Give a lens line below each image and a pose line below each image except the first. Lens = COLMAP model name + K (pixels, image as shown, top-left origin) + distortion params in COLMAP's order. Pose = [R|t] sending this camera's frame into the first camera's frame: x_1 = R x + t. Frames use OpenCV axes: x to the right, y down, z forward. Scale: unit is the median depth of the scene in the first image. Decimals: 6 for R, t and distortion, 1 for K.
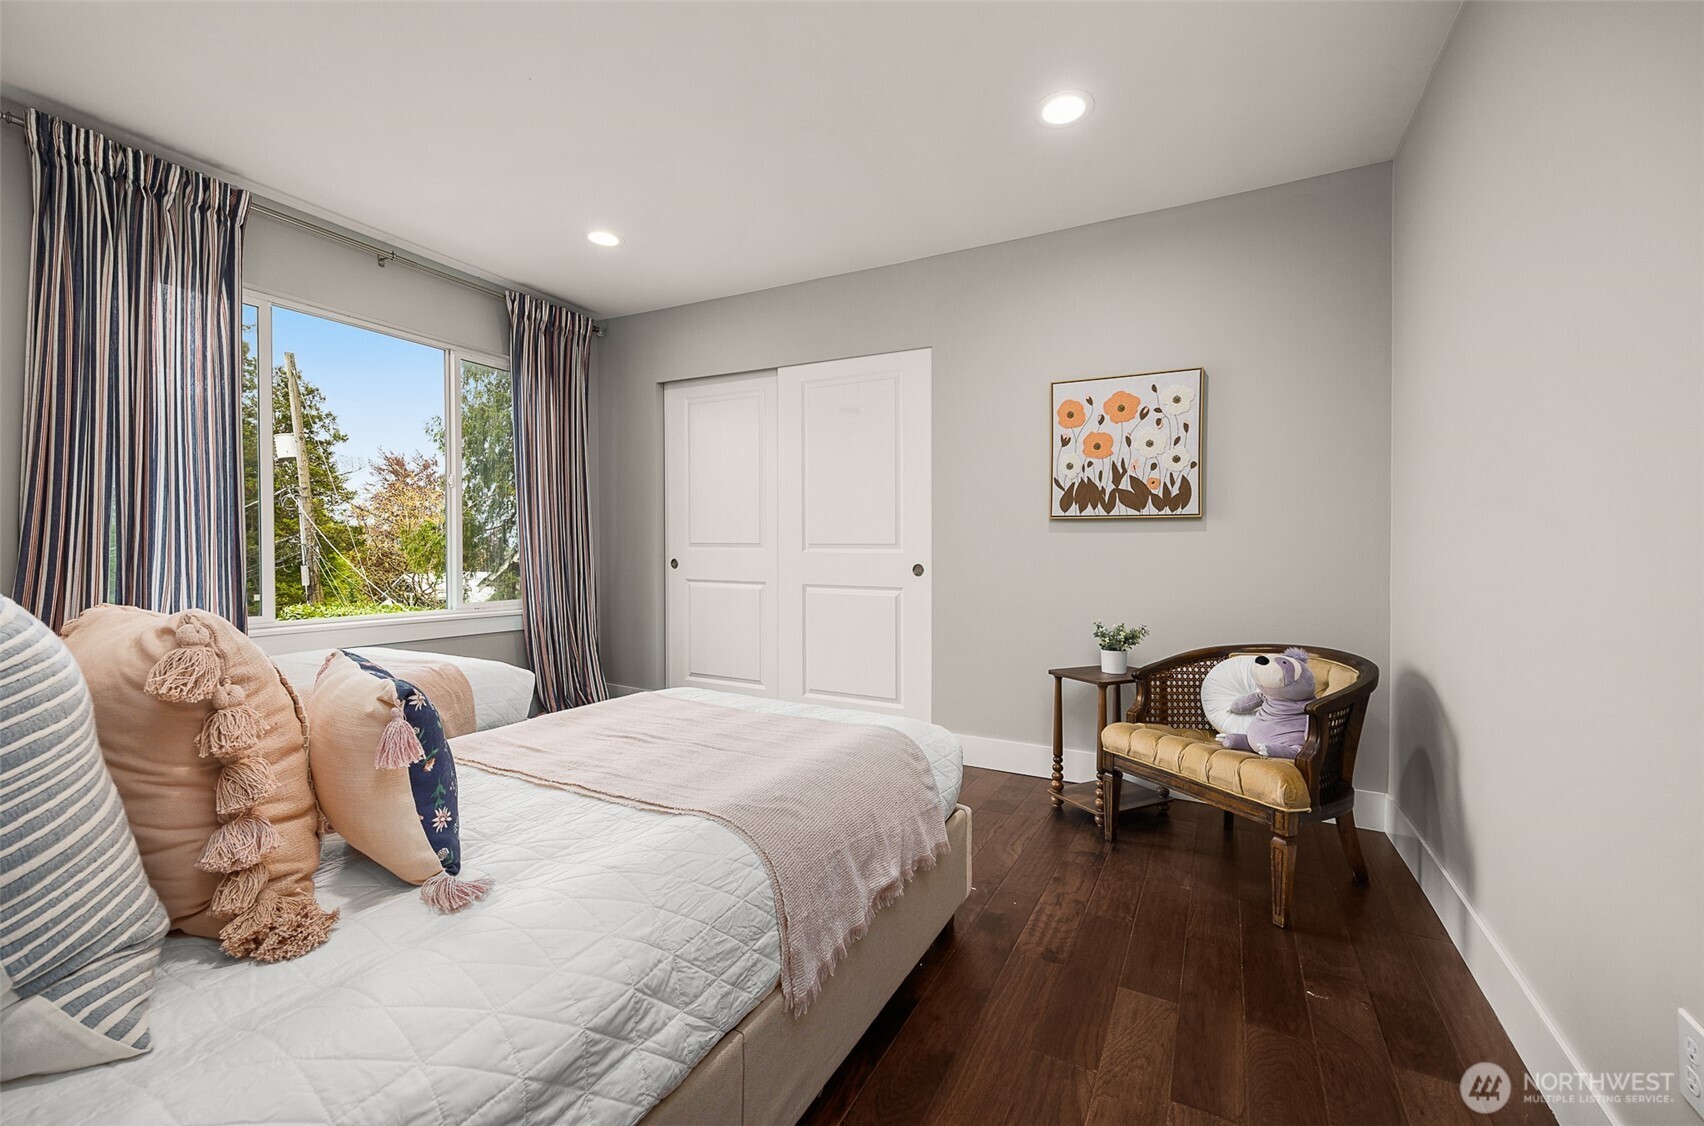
lens RADIAL K [[678.0, 0, 866.6], [0, 678.0, 554.4], [0, 0, 1]] dist [0.013205, -0.001698]
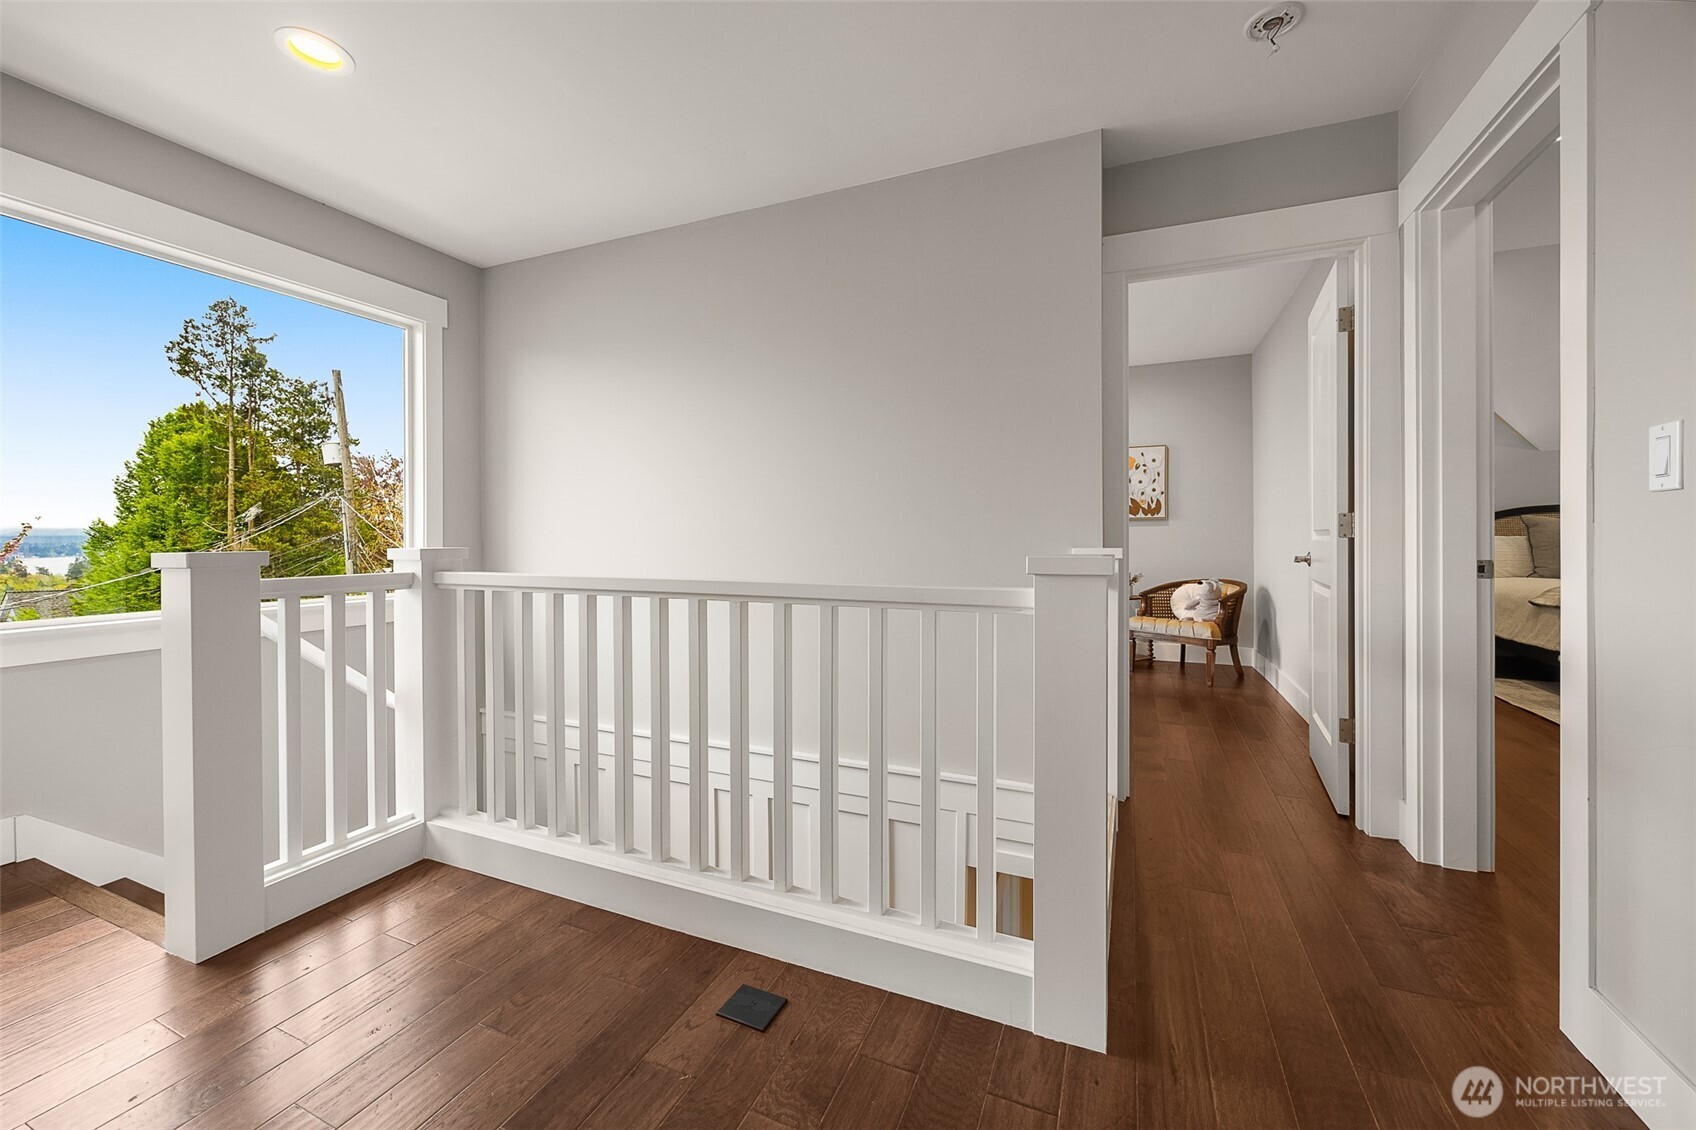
lens RADIAL K [[674.8, 0, 833.1], [0, 674.8, 554.1], [0, 0, 1]] dist [0.013205, -0.001698]
pose [[0.997242, -0.014654, 0.072754, -0.642384], [0.013602, 0.999796, 0.014939, 0.005840], [-0.072958, -0.013908, 0.997238, -0.933030]]
